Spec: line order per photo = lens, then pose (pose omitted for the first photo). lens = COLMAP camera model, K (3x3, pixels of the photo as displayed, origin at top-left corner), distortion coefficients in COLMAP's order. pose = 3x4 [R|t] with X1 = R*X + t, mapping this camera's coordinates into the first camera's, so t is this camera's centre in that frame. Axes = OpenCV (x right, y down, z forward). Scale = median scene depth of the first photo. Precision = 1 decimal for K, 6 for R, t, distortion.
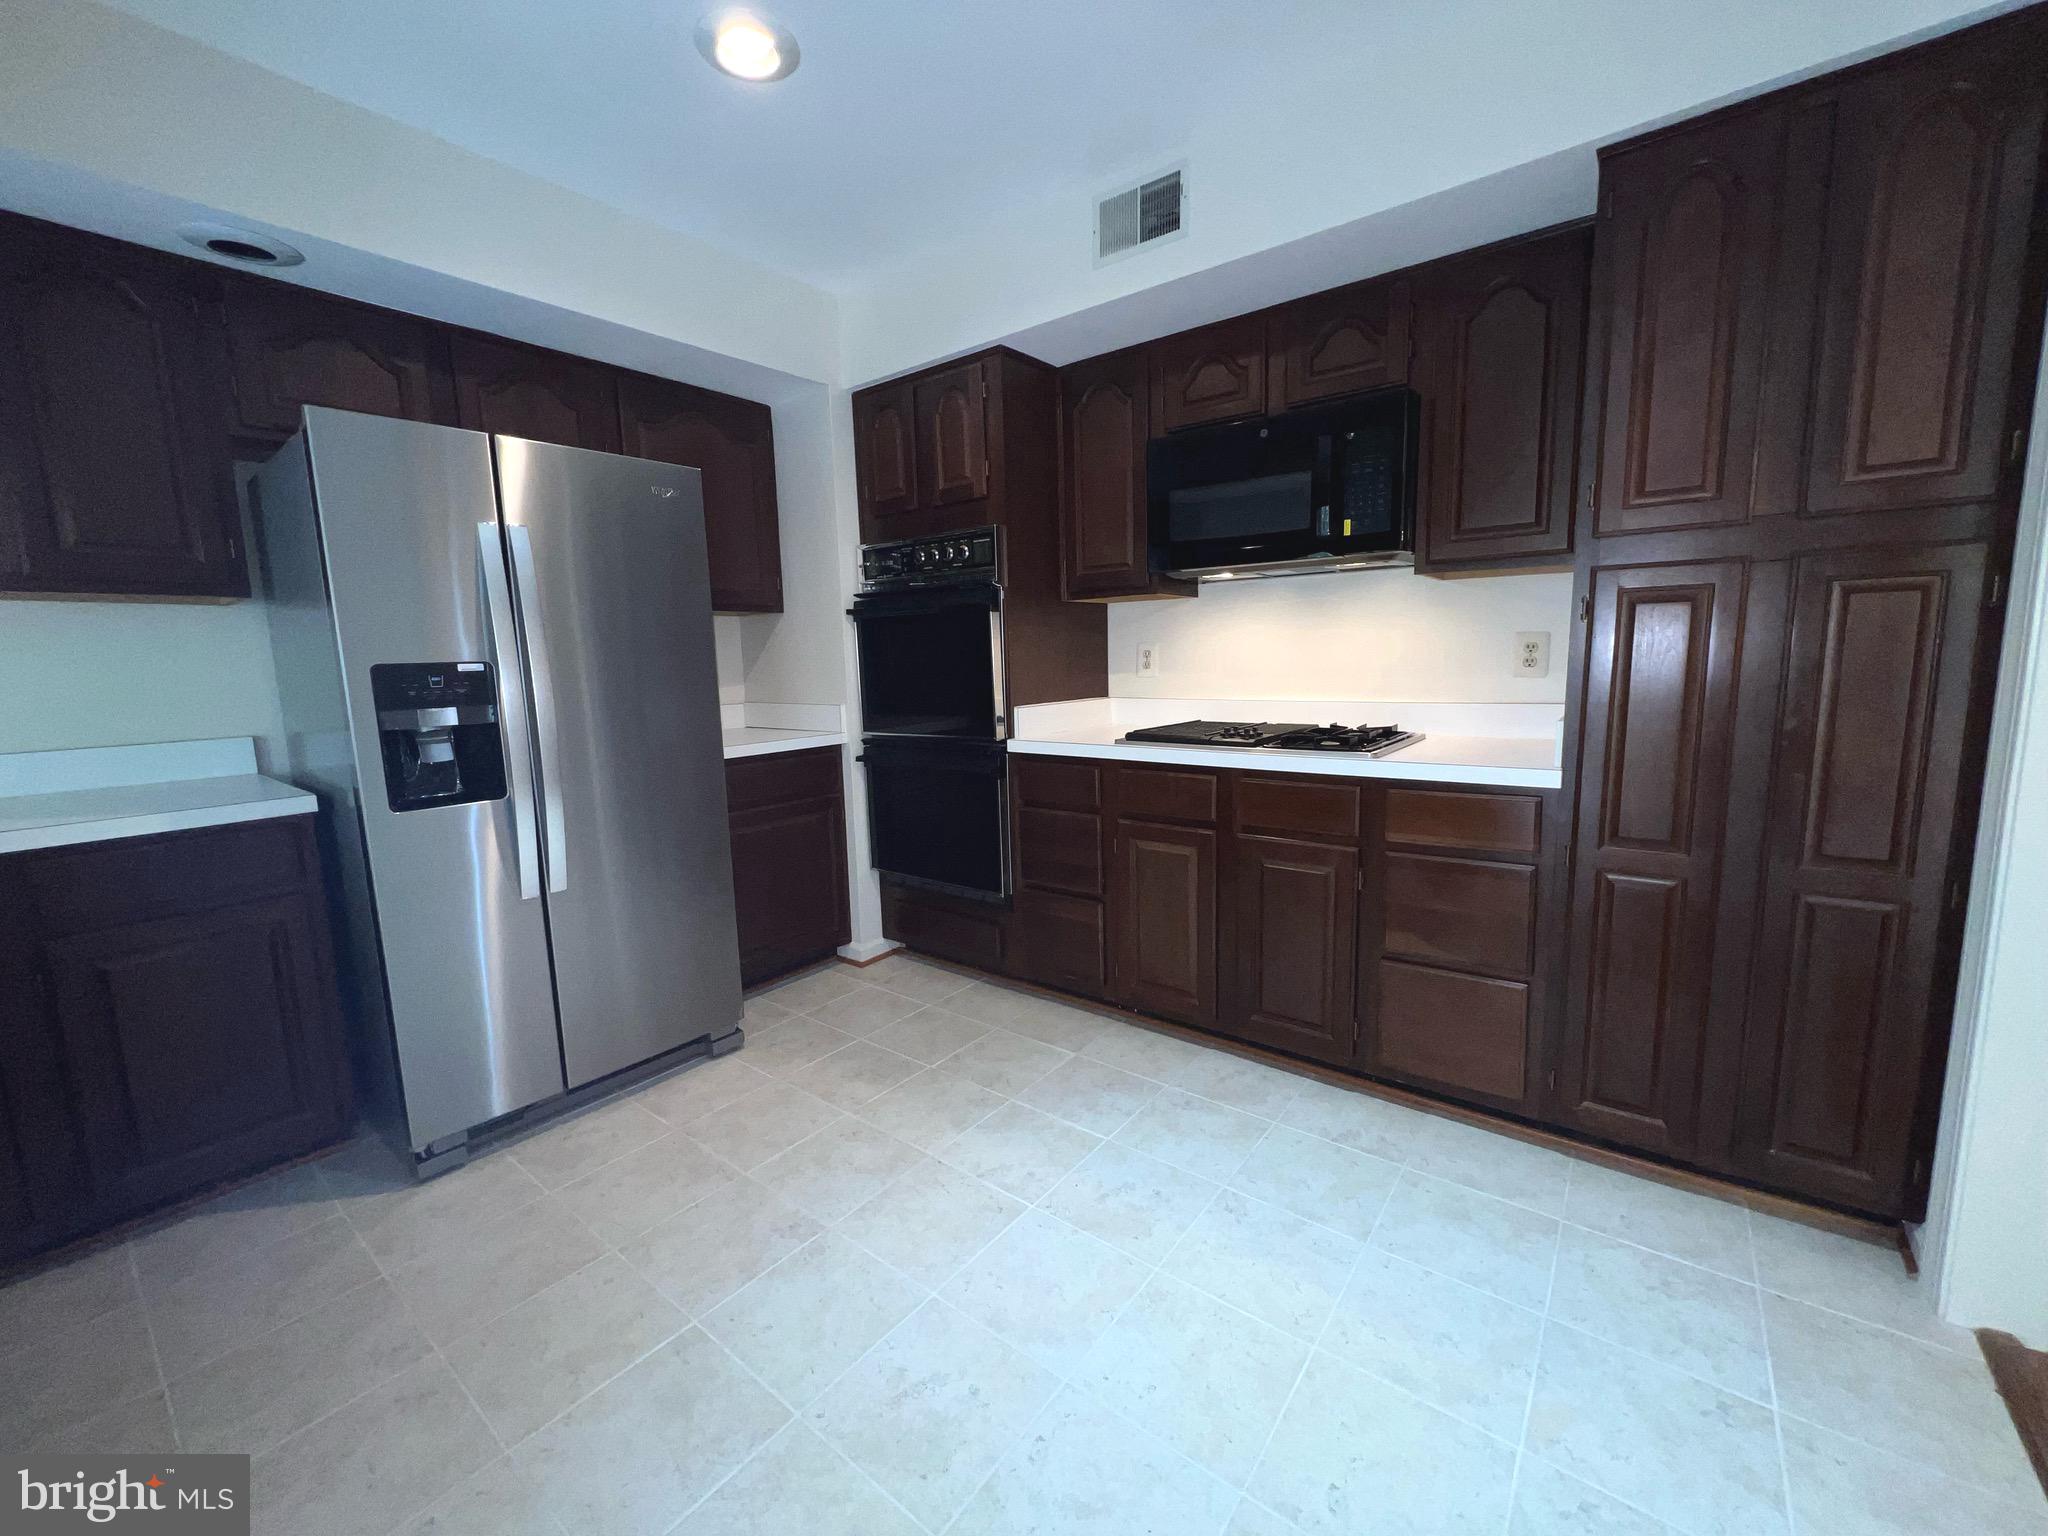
lens RADIAL K [[821.9, 0, 1028.2], [0, 821.9, 766.0], [0, 0, 1]] dist [-0.001372, 0.000026]
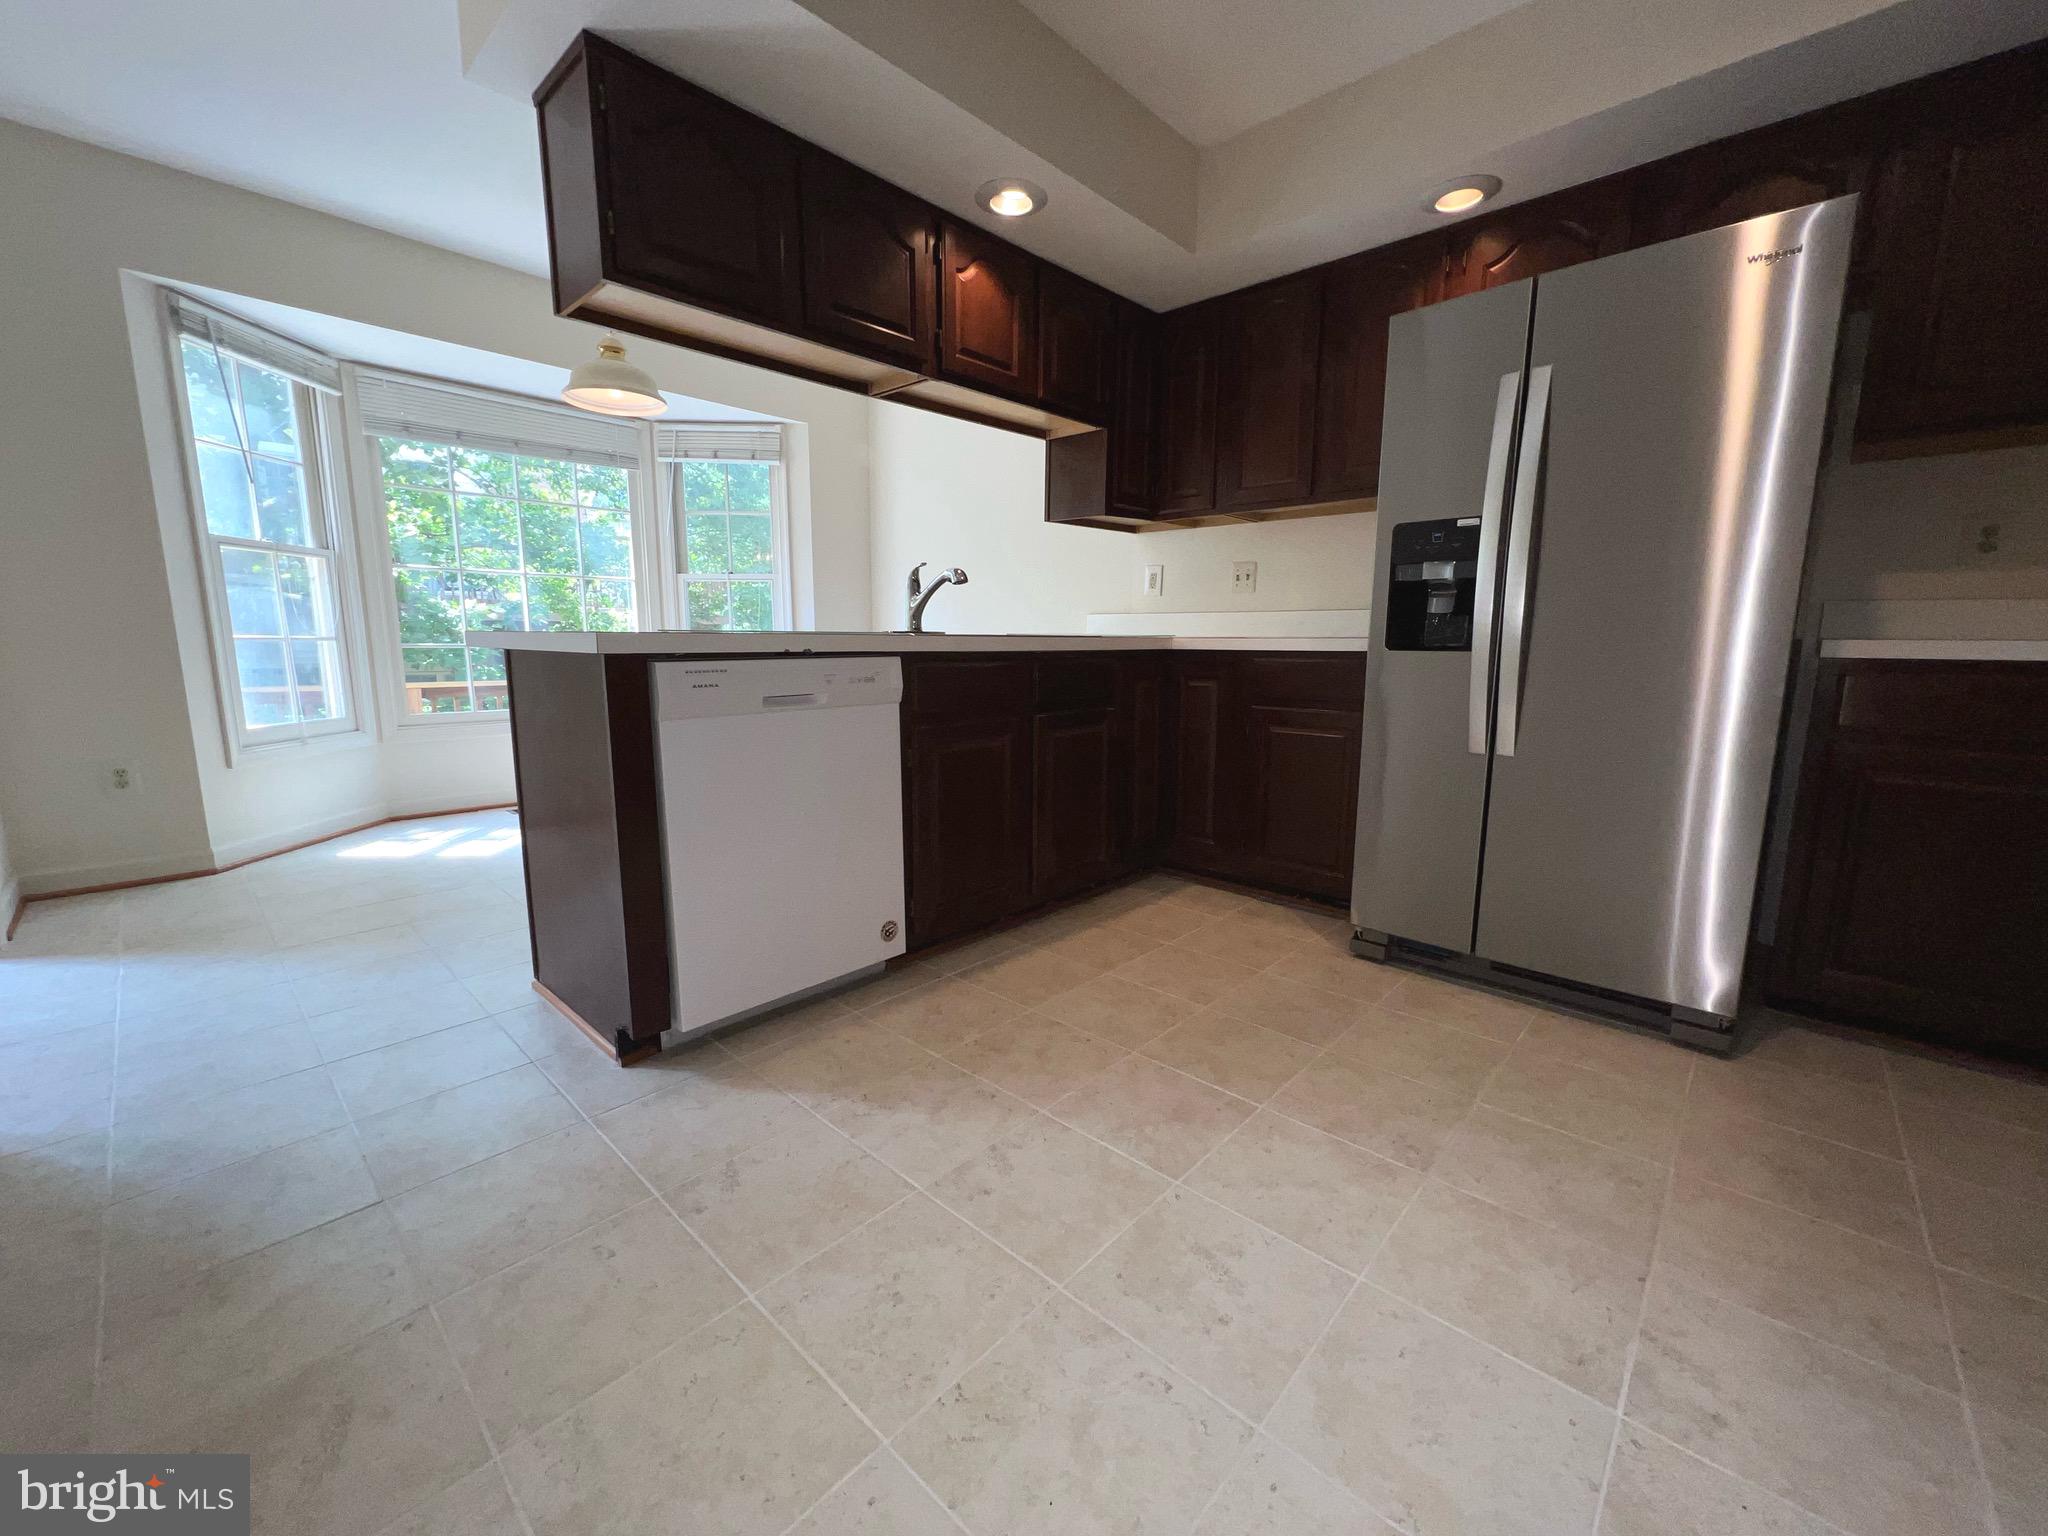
lens RADIAL K [[821.9, 0, 1027.0], [0, 821.9, 770.6], [0, 0, 1]] dist [-0.001372, 0.000026]
pose [[-0.092222, 0.179883, -0.979356, 0.480097], [-0.138420, 0.971681, 0.191508, 0.068286], [0.986071, 0.153223, -0.064711, 0.561150]]
